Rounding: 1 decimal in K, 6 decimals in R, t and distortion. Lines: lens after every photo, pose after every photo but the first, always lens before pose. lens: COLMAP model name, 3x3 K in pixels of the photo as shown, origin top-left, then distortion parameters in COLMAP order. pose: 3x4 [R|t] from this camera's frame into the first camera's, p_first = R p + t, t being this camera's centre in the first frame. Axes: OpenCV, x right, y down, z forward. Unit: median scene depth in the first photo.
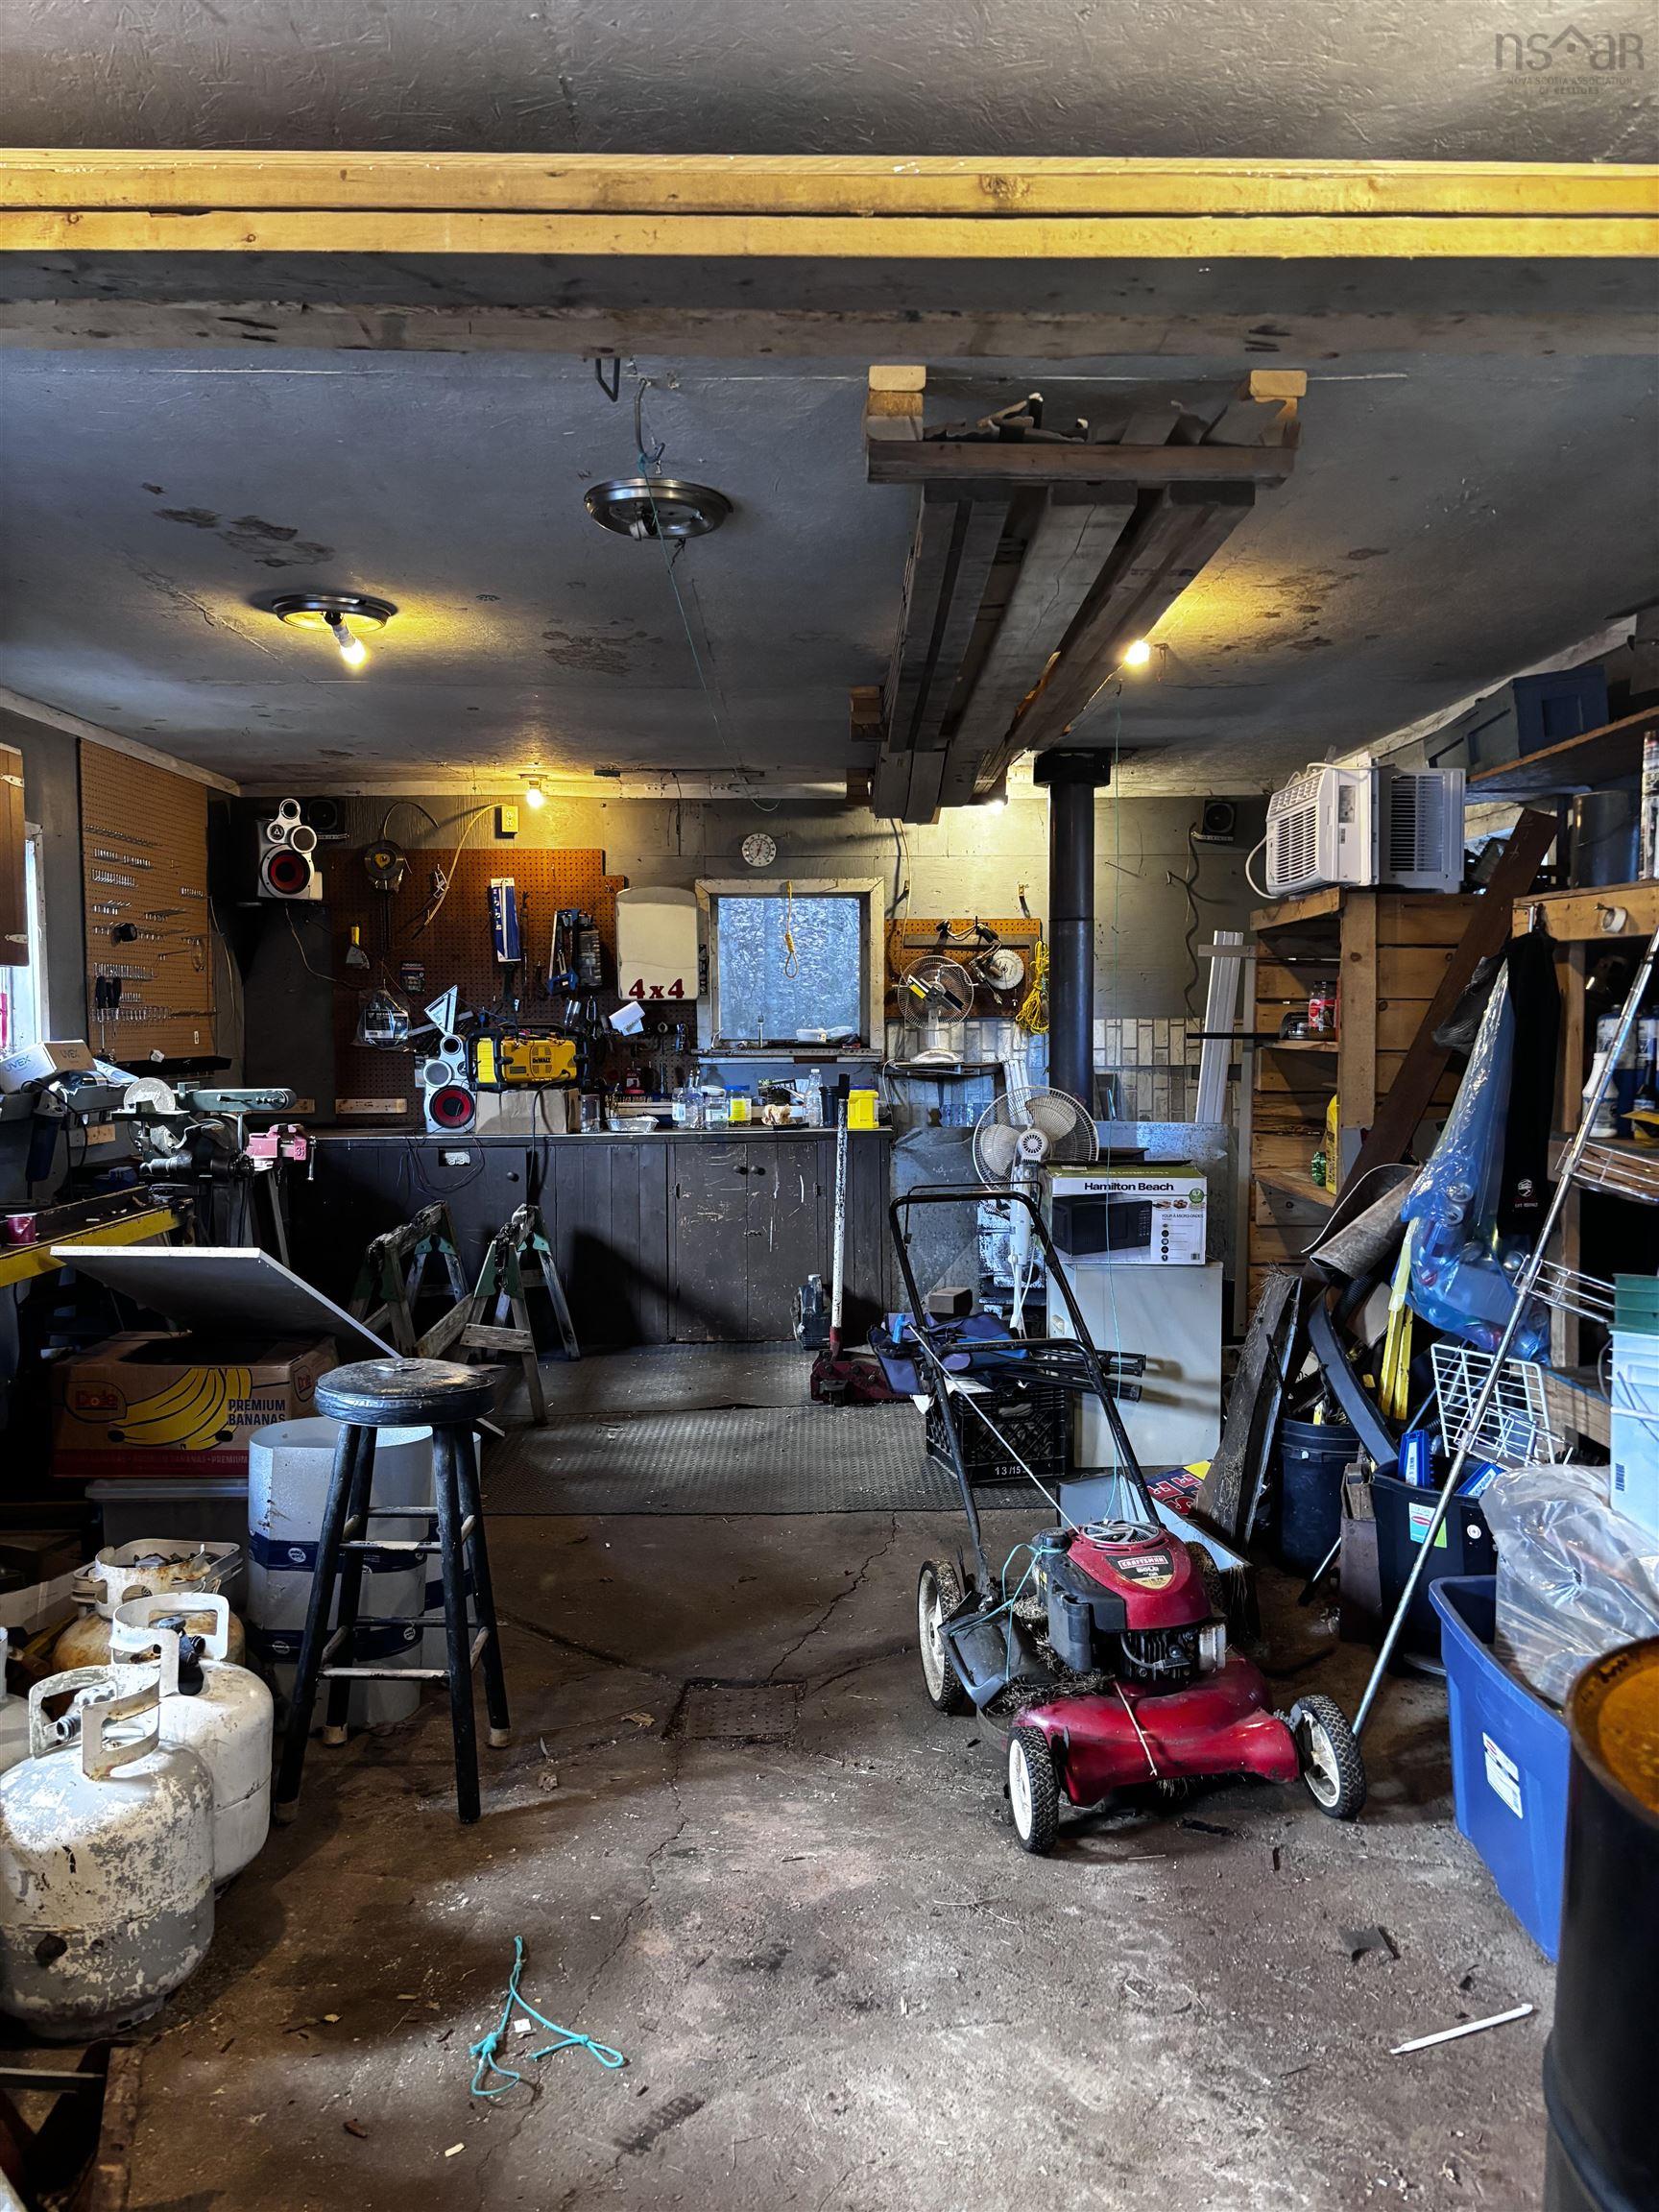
lens RADIAL K [[1665.2, 0, 831.5], [0, 1665.2, 1110.9], [0, 0, 1]] dist [0.038781, -0.047135]
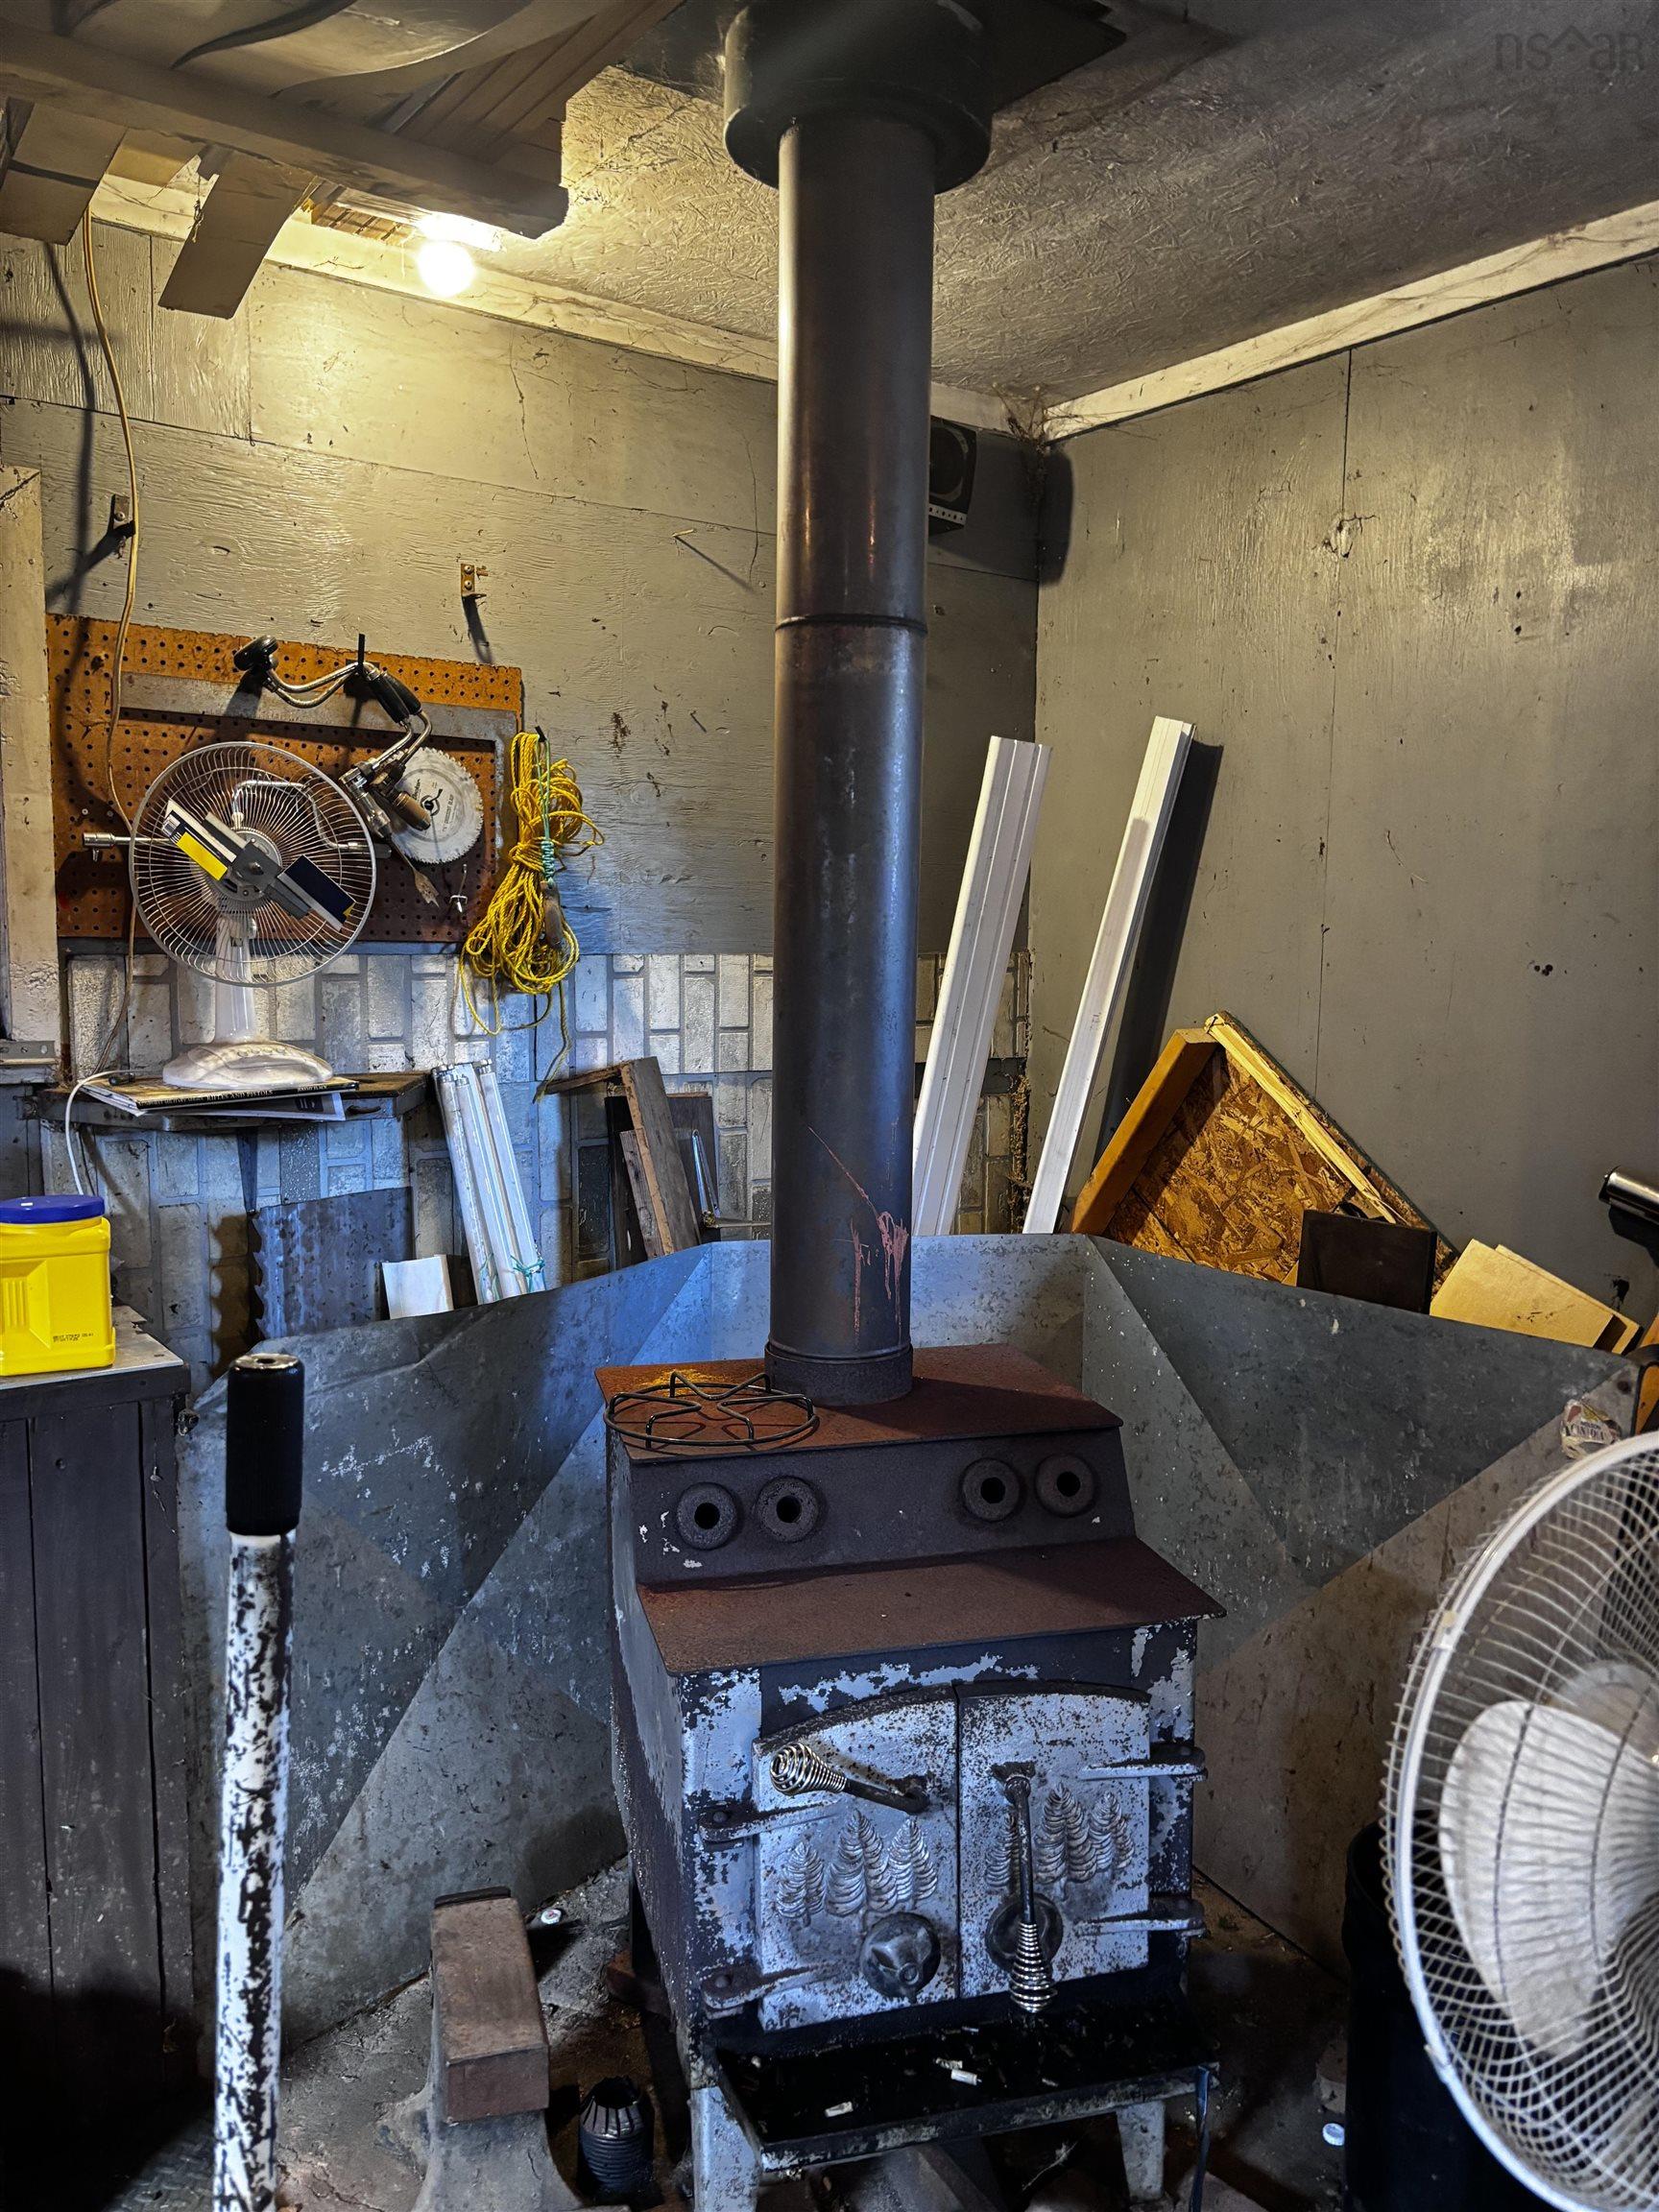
lens RADIAL K [[1665.2, 0, 840.6], [0, 1665.2, 1106.2], [0, 0, 1]] dist [0.038781, -0.047135]
pose [[0.818796, -0.041015, 0.572618, -0.028205], [0.013690, 0.998556, 0.051948, -0.039437], [-0.573922, -0.034695, 0.818175, 0.664482]]
